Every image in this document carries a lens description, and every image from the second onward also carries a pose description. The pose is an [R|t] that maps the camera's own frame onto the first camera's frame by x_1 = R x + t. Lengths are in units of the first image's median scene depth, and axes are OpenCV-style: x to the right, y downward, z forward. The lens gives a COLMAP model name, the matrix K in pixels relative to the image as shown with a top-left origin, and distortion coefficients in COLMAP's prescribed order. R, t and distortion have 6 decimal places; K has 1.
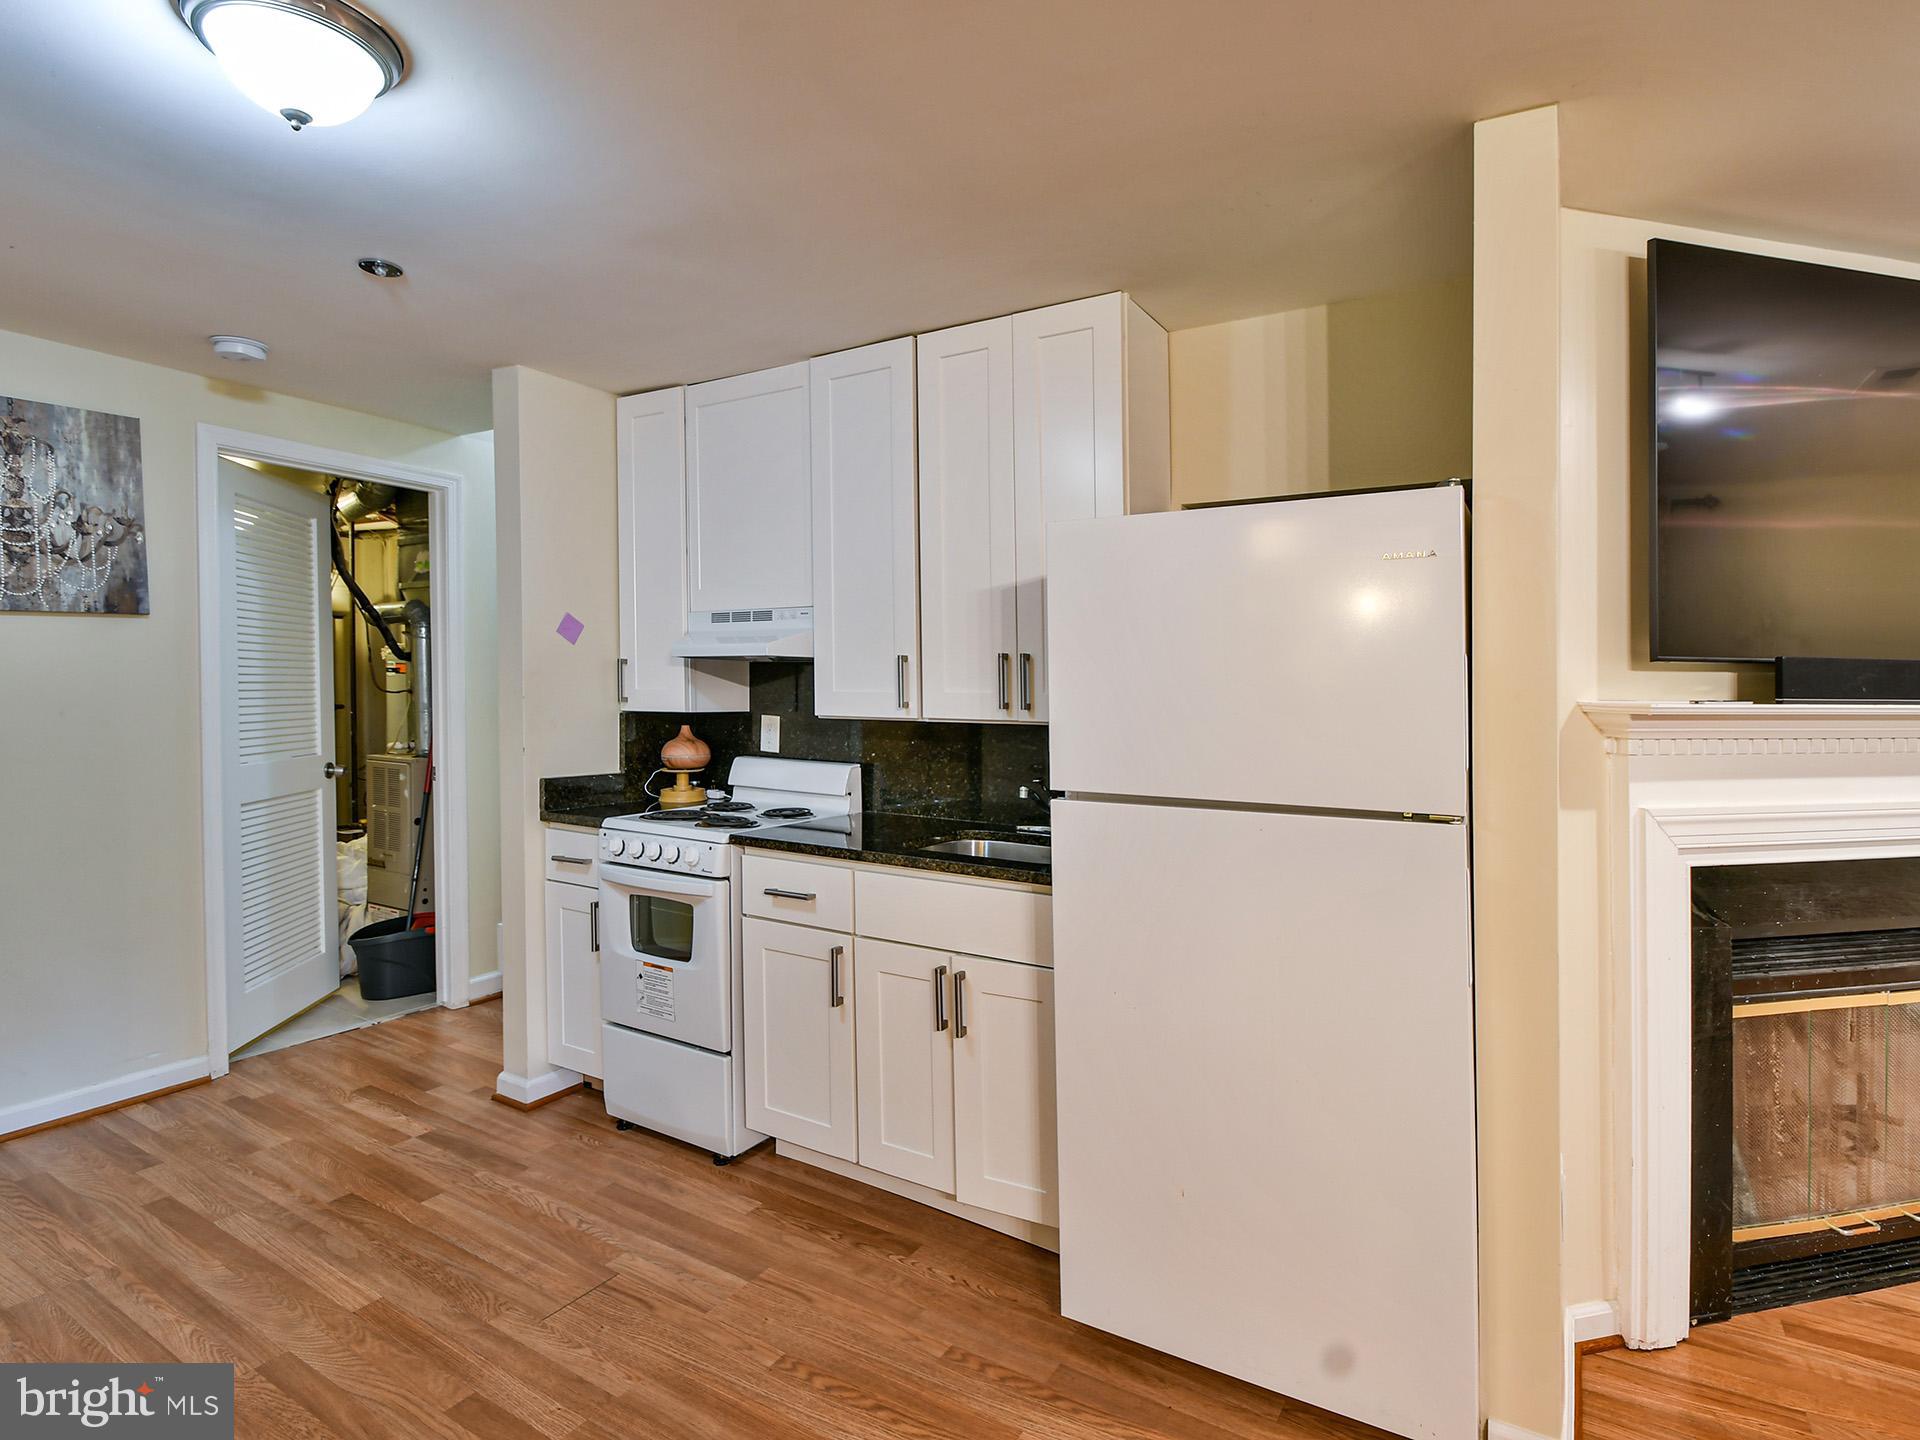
lens RADIAL K [[987.8, 0, 961.9], [0, 987.8, 744.4], [0, 0, 1]] dist [-0.004475, -0.001991]
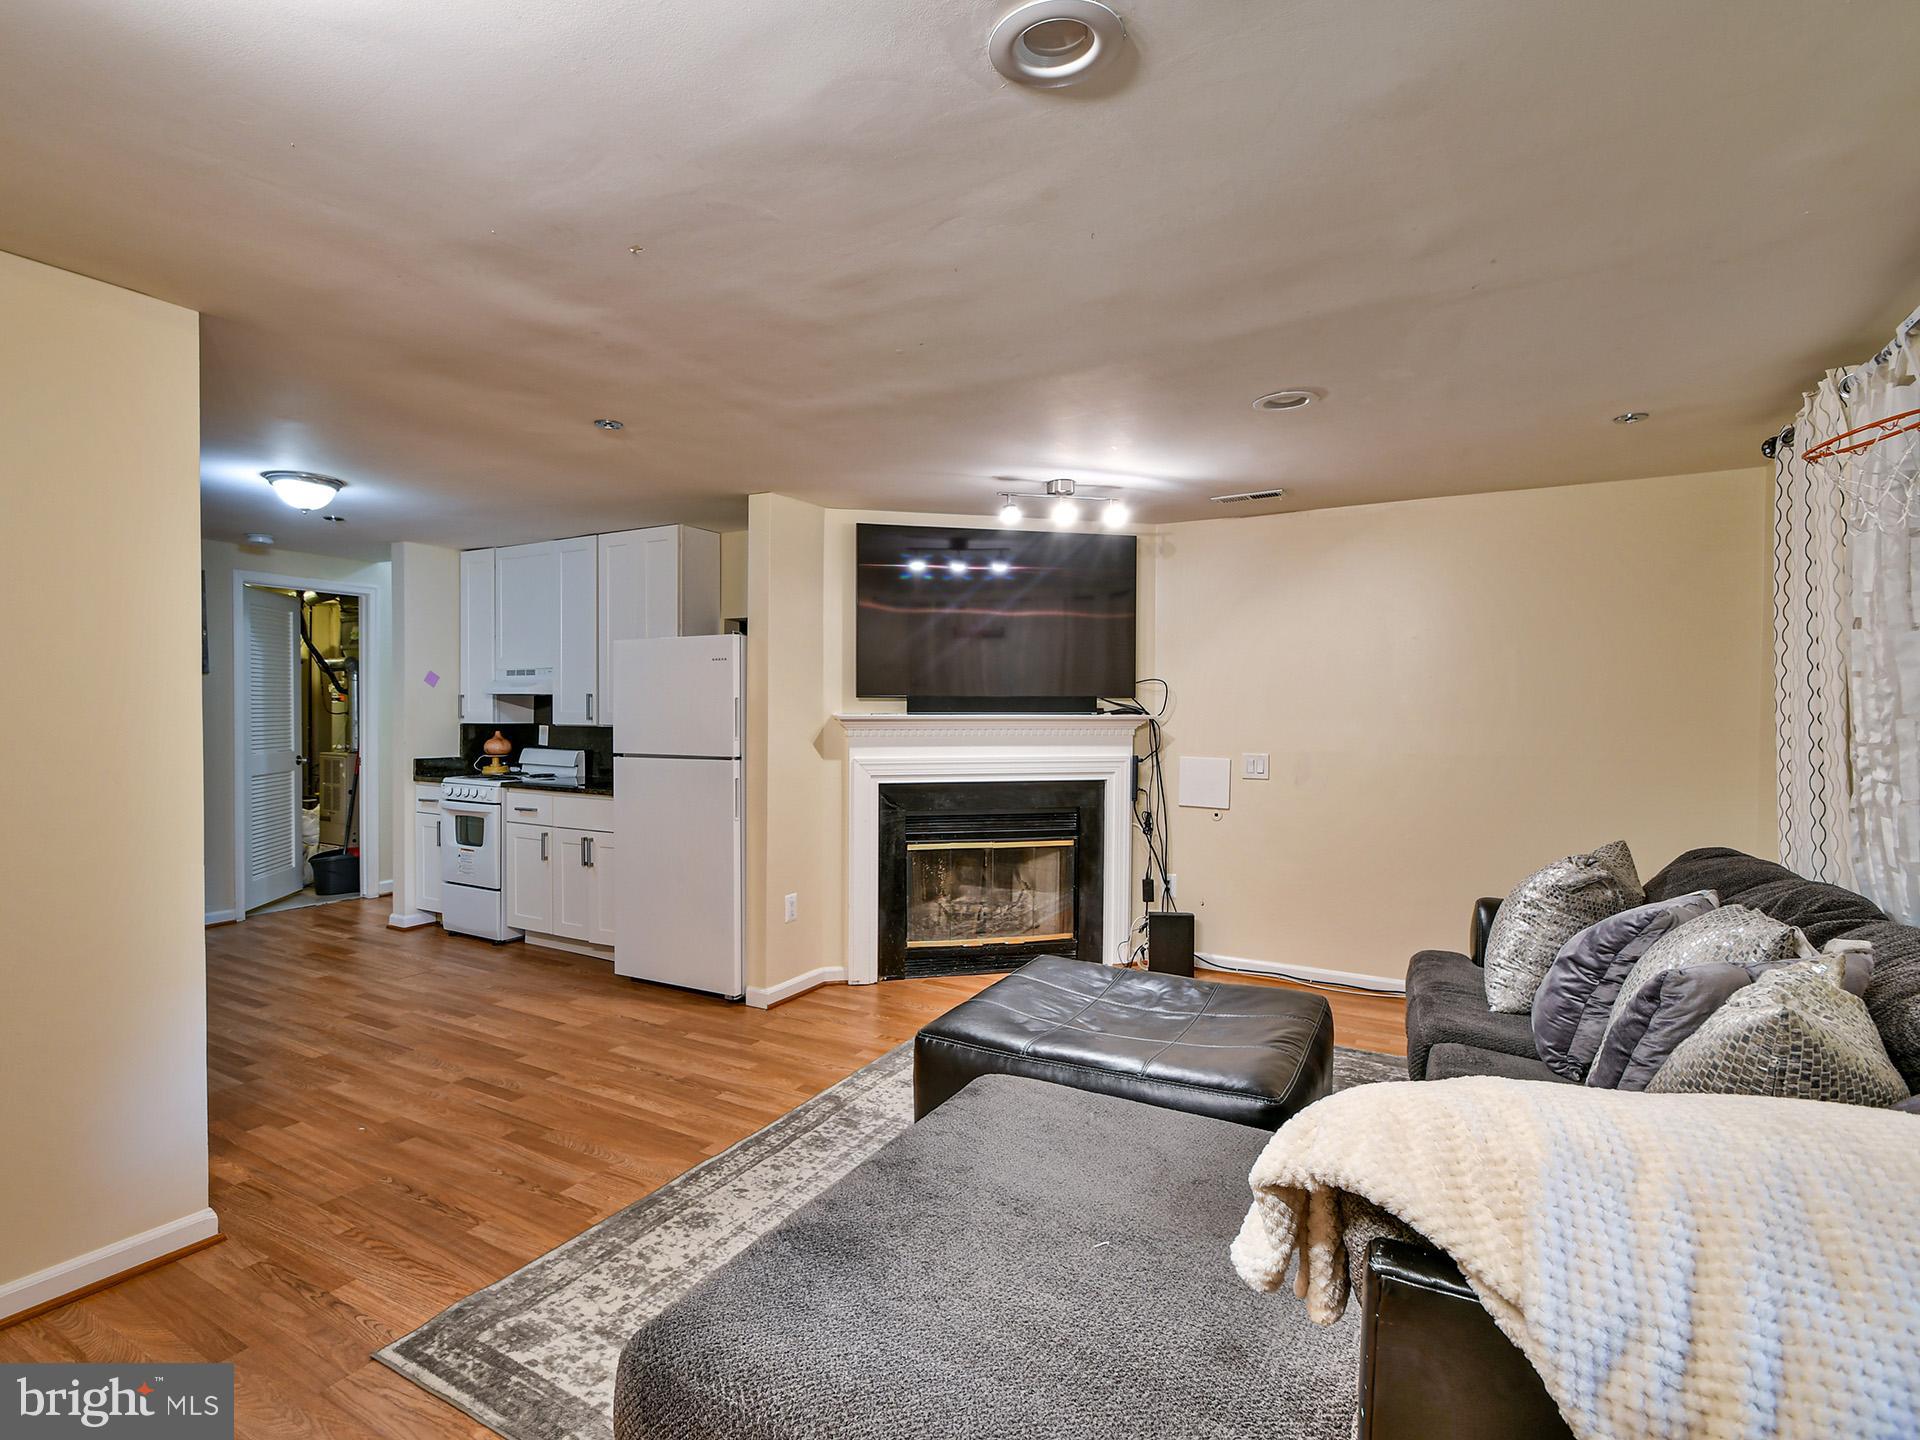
lens RADIAL K [[1060.3, 0, 918.1], [0, 1060.3, 736.2], [0, 0, 1]] dist [0.004227, 0.000403]
pose [[0.999804, -0.005843, -0.018942, 0.577315], [0.005314, 0.999598, -0.027861, 0.053109], [0.019097, 0.027755, 0.999432, -1.015386]]
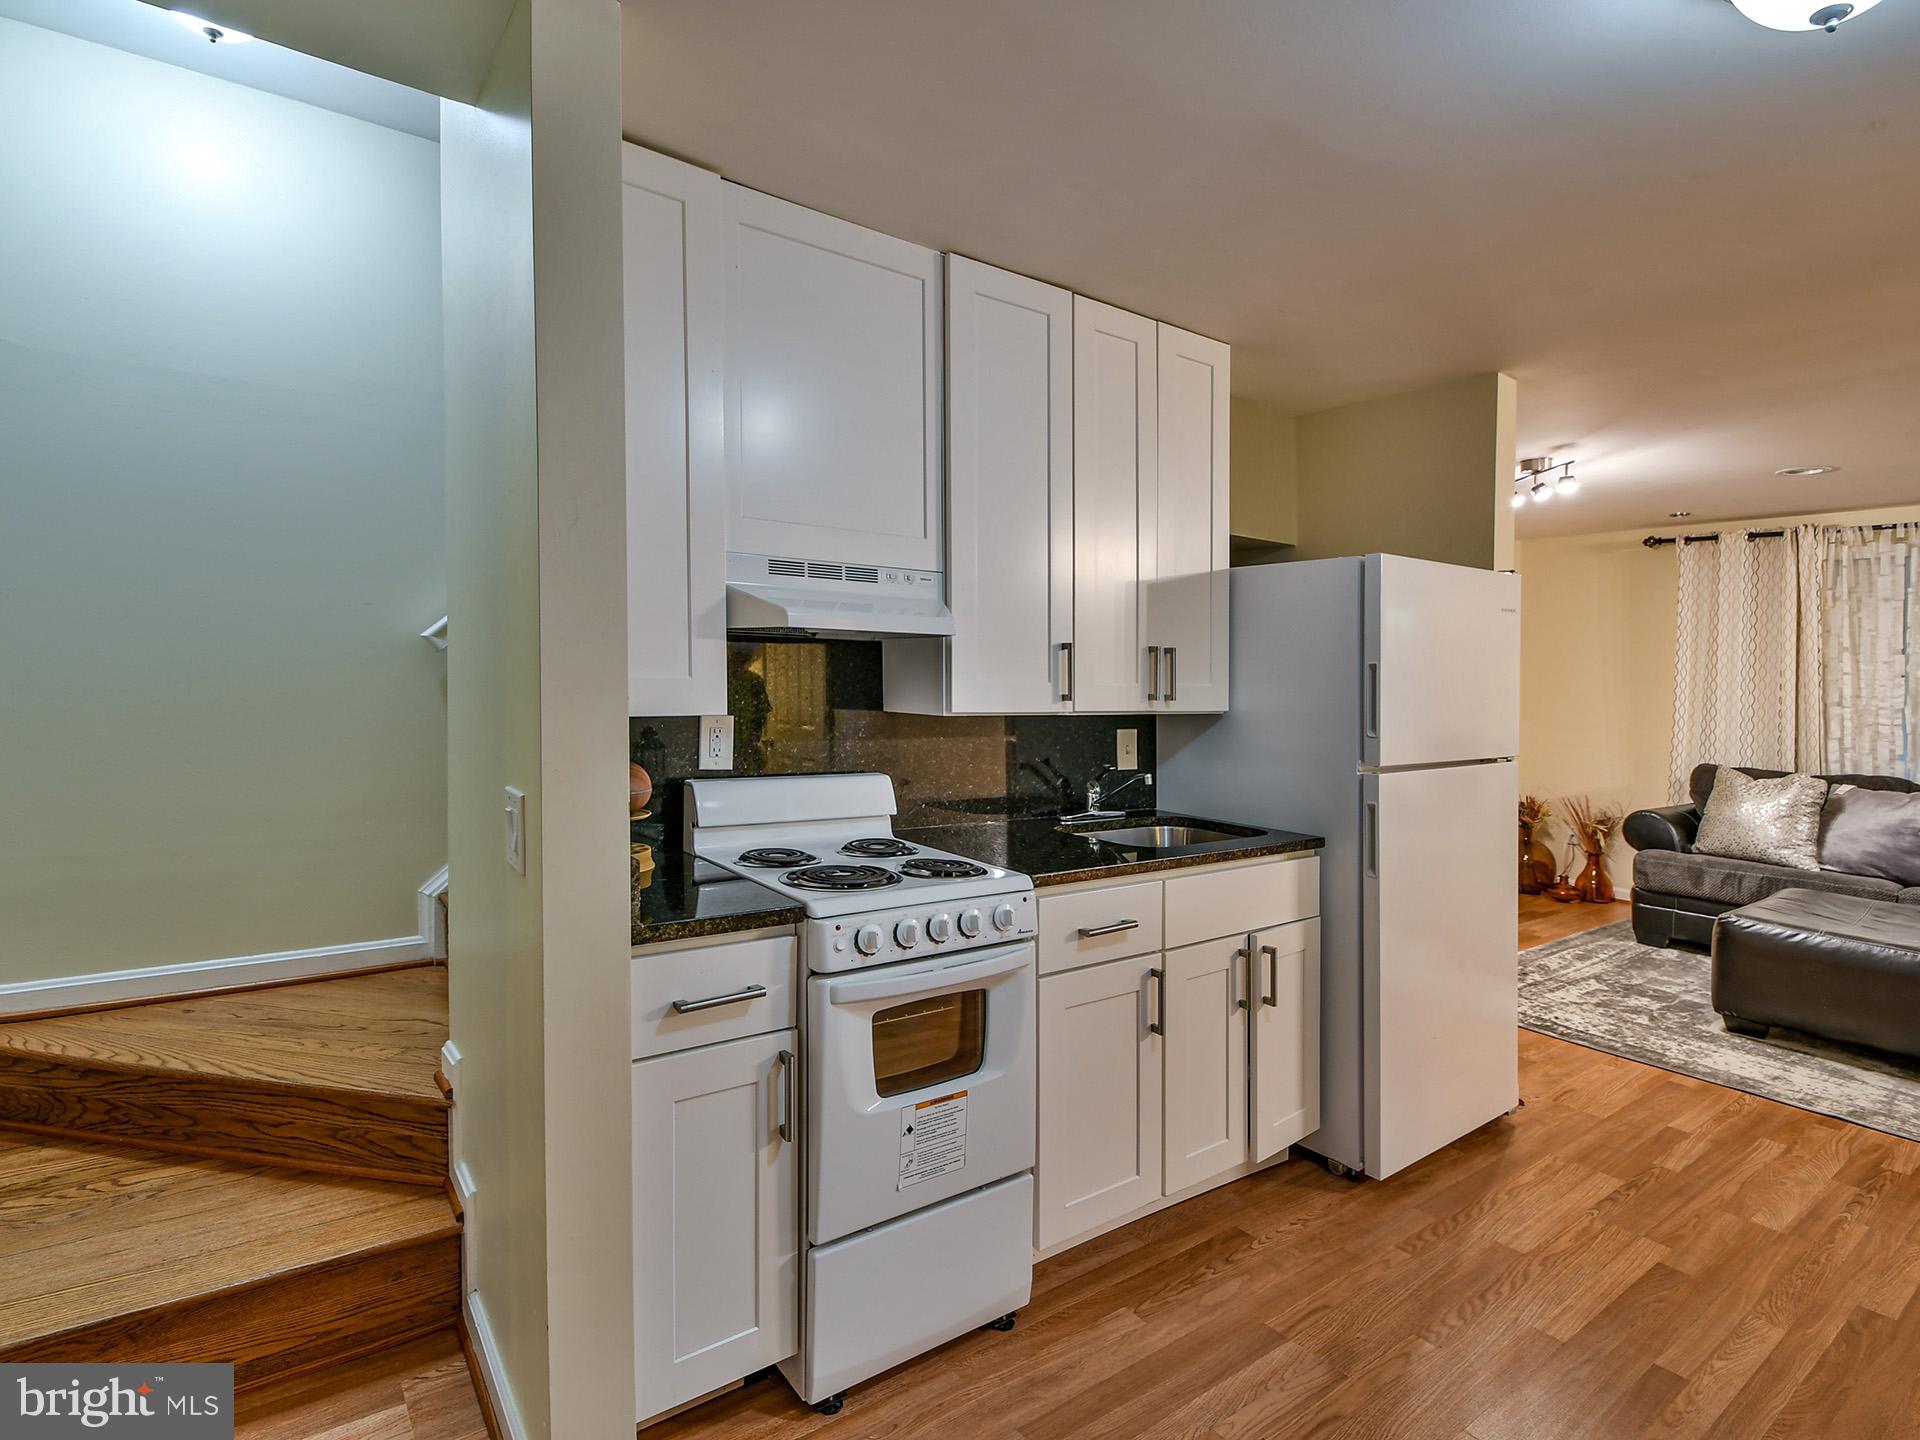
lens RADIAL K [[992.2, 0, 964.0], [0, 992.2, 698.7], [0, 0, 1]] dist [-0.003619, -0.005333]
pose [[0.374927, -0.026574, 0.926673, -0.829392], [0.031284, 0.999382, 0.016001, -0.049870], [-0.926526, 0.022991, 0.375527, 0.661214]]
